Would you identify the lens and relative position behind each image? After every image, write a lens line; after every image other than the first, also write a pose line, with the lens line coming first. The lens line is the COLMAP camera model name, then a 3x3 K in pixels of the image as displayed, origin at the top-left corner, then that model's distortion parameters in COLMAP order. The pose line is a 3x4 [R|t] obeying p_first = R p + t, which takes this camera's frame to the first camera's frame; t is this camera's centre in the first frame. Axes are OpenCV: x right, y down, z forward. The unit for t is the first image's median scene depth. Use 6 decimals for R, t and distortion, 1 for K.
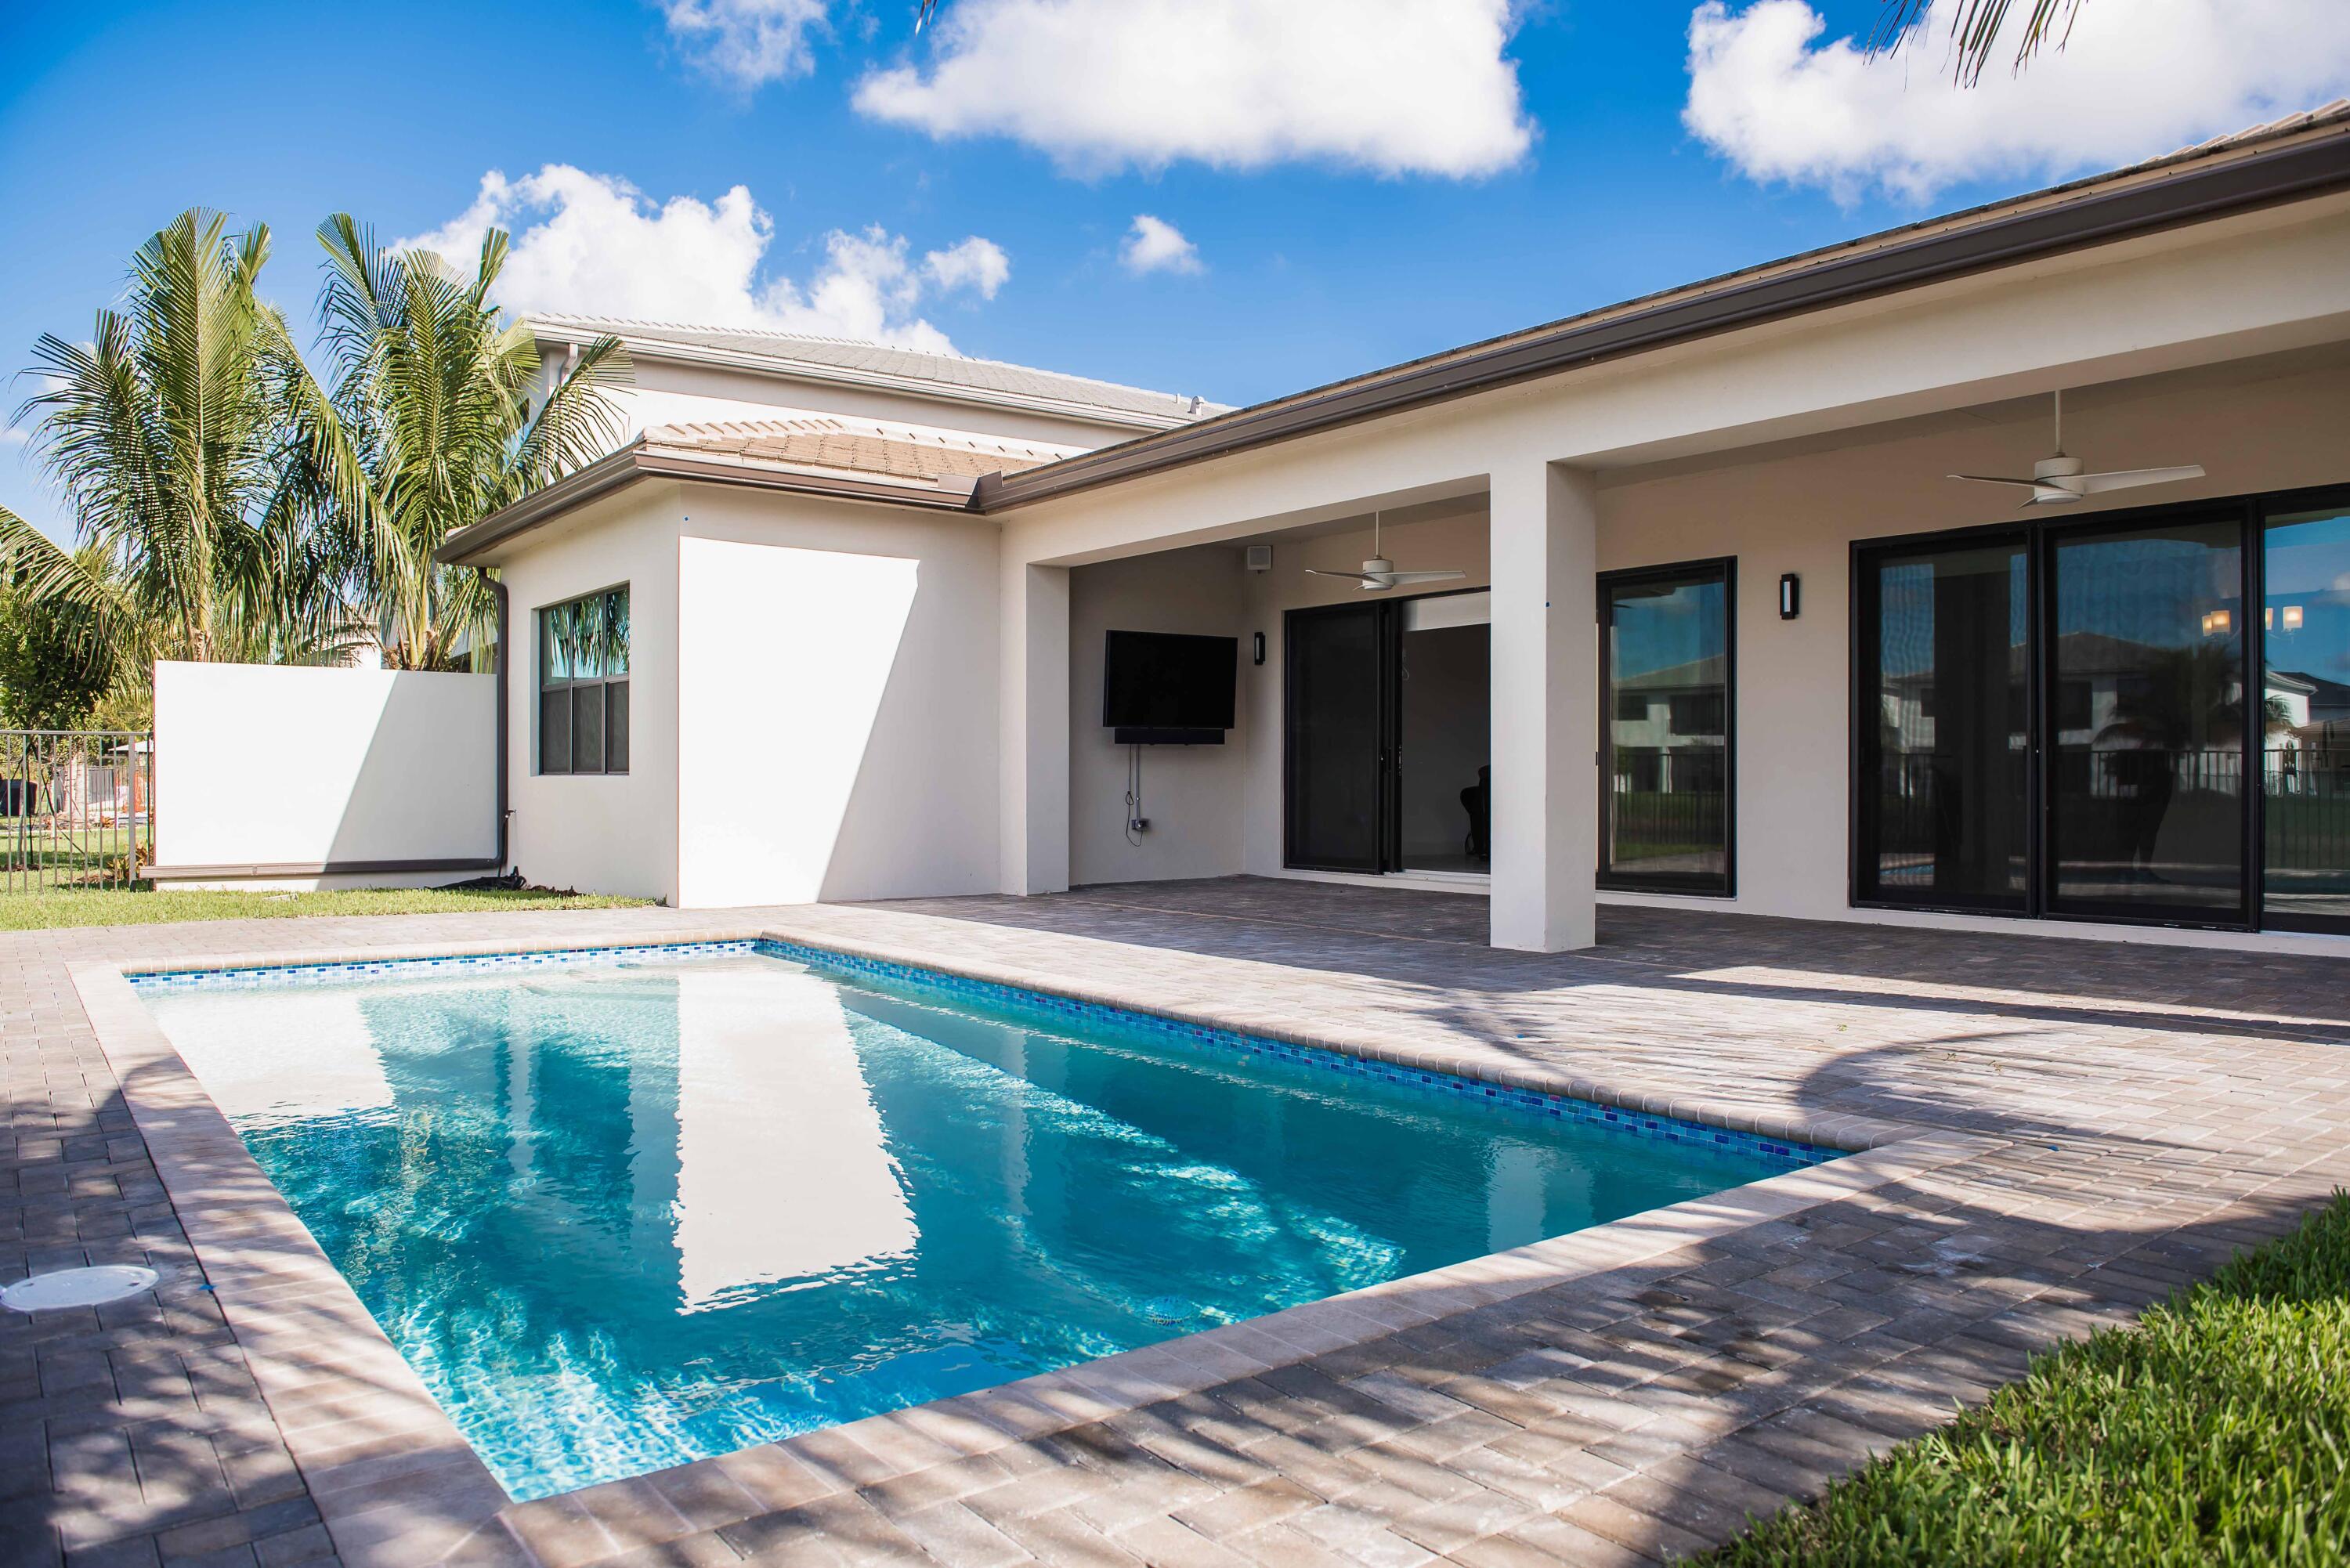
lens RADIAL K [[1647.1, 0, 1184.5], [0, 1647.1, 795.4], [0, 0, 1]] dist [-0.055258, -0.007956]
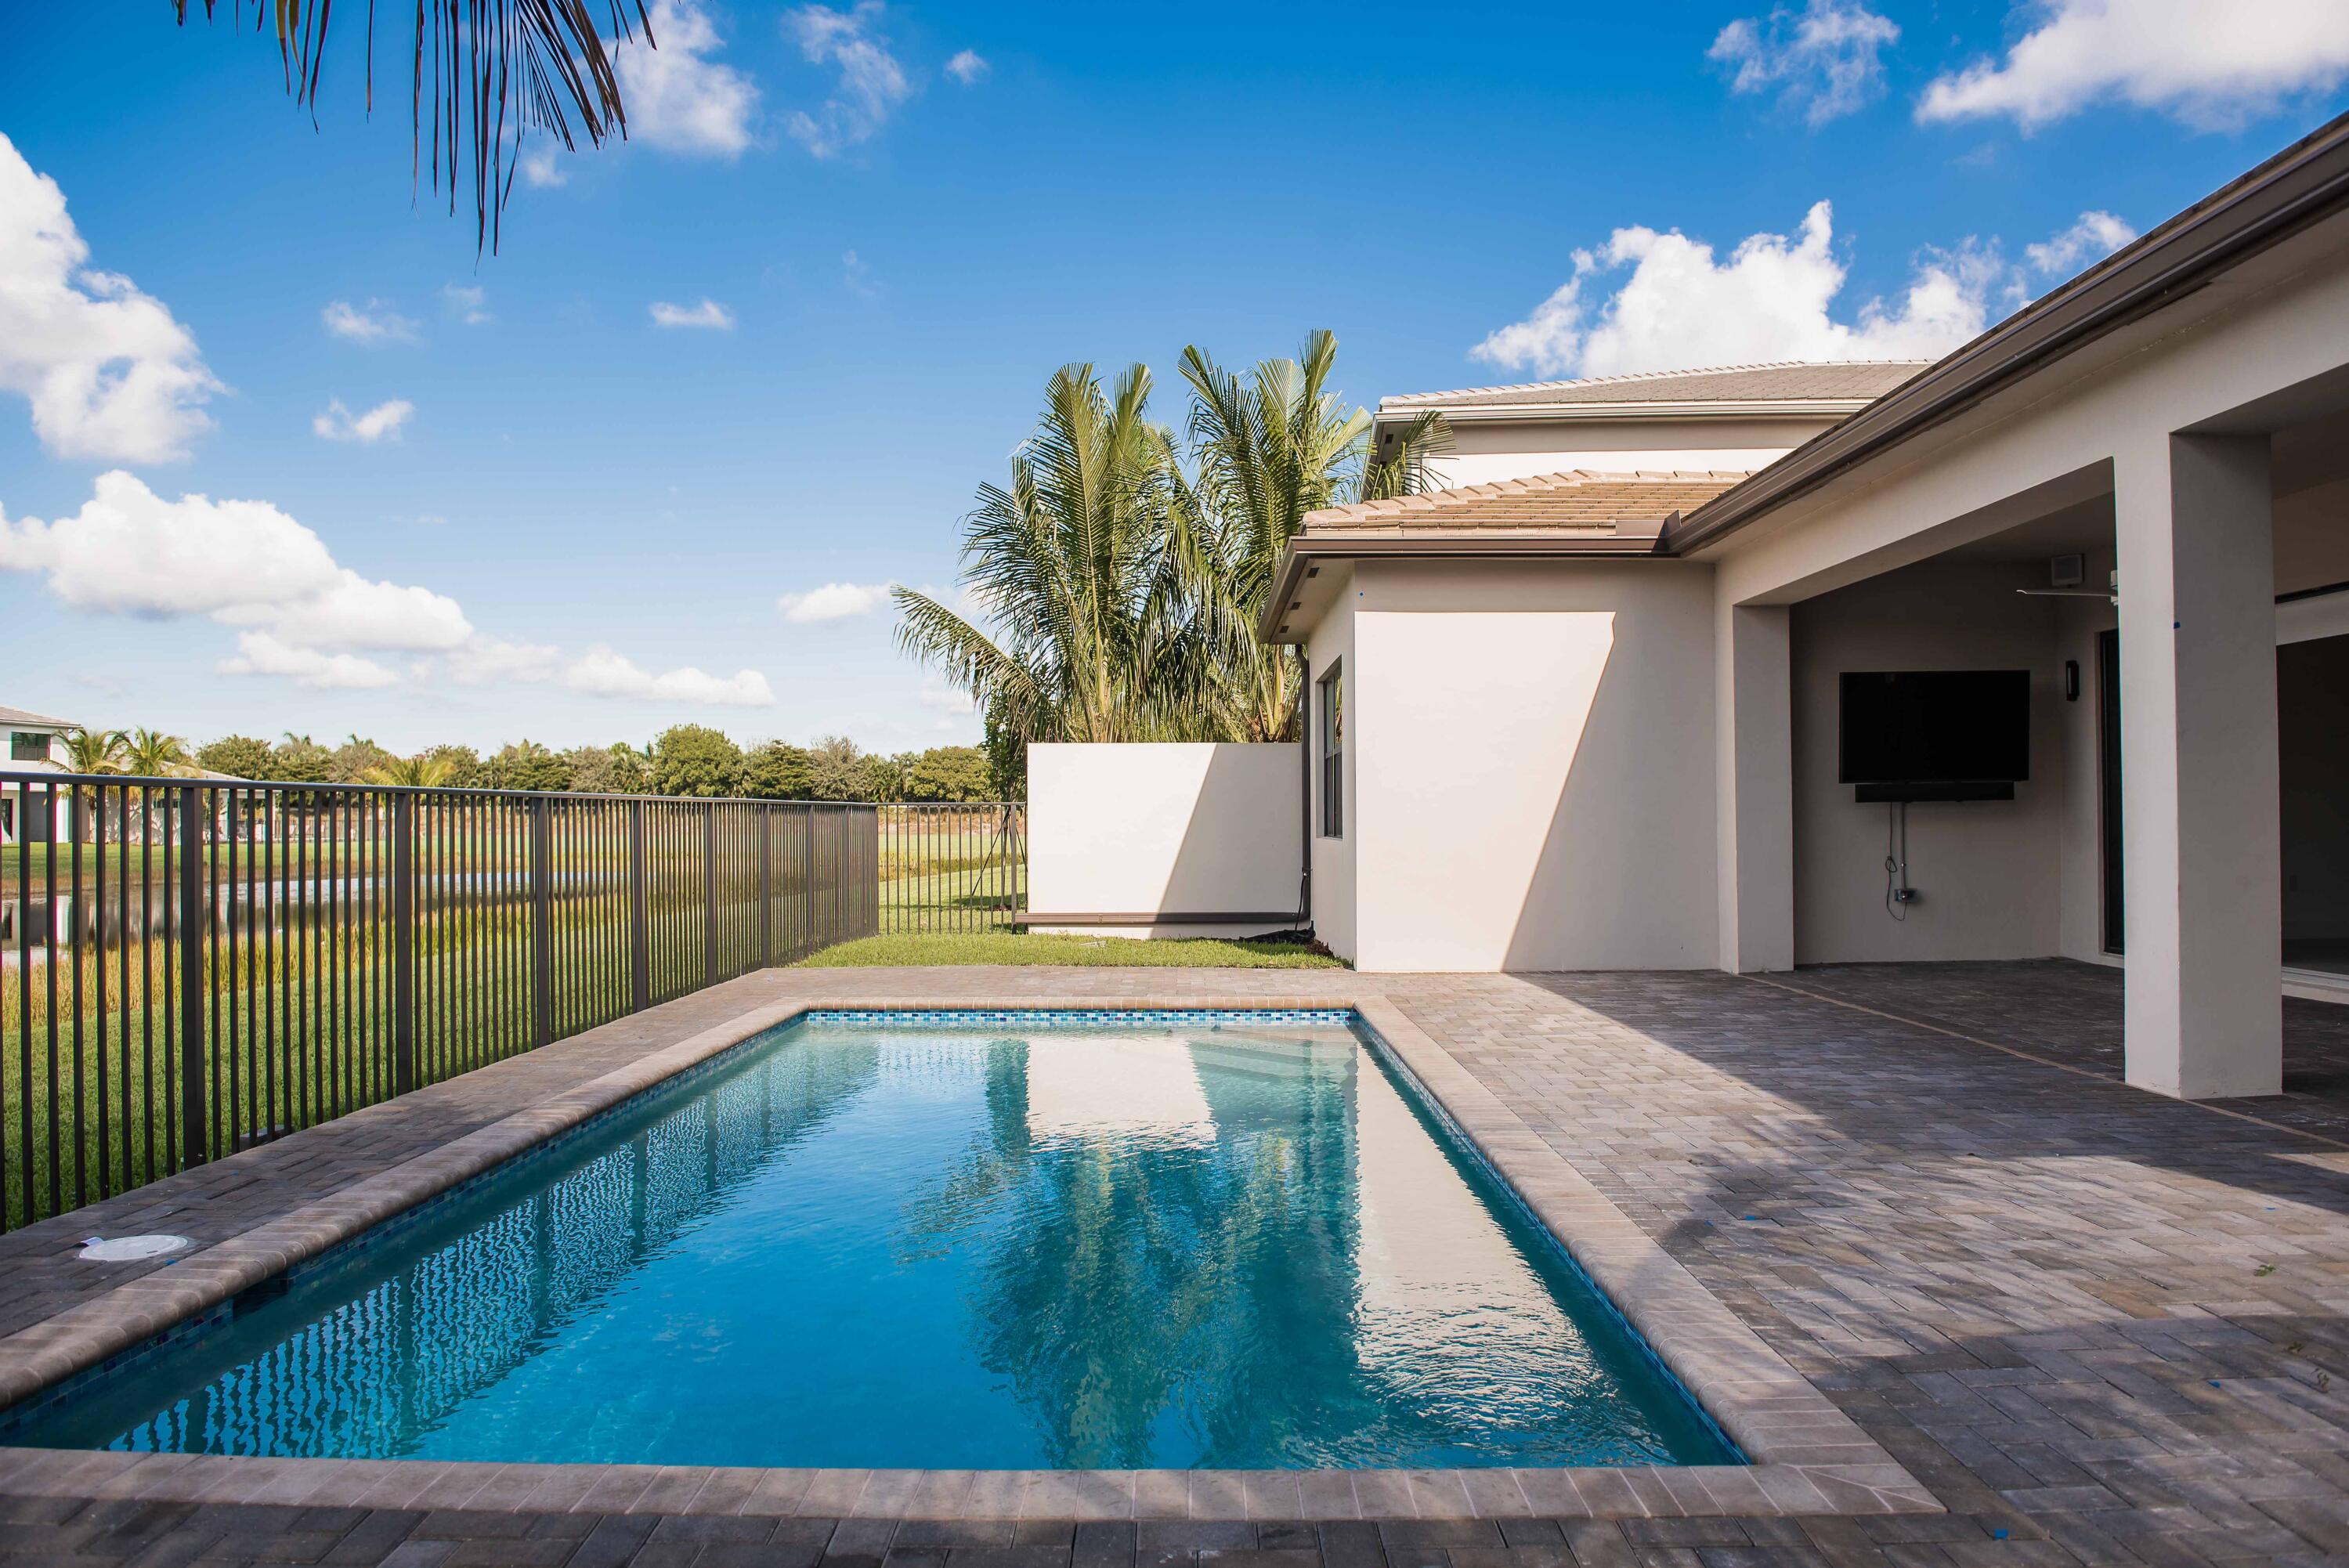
lens RADIAL K [[1646.5, 0, 1178.0], [0, 1646.5, 780.0], [0, 0, 1]] dist [-0.055258, -0.007956]
pose [[0.779899, -0.020643, -0.625565, 0.216844], [-0.000214, 0.999447, -0.033248, -0.014599], [0.625906, 0.026064, 0.779463, 0.103976]]
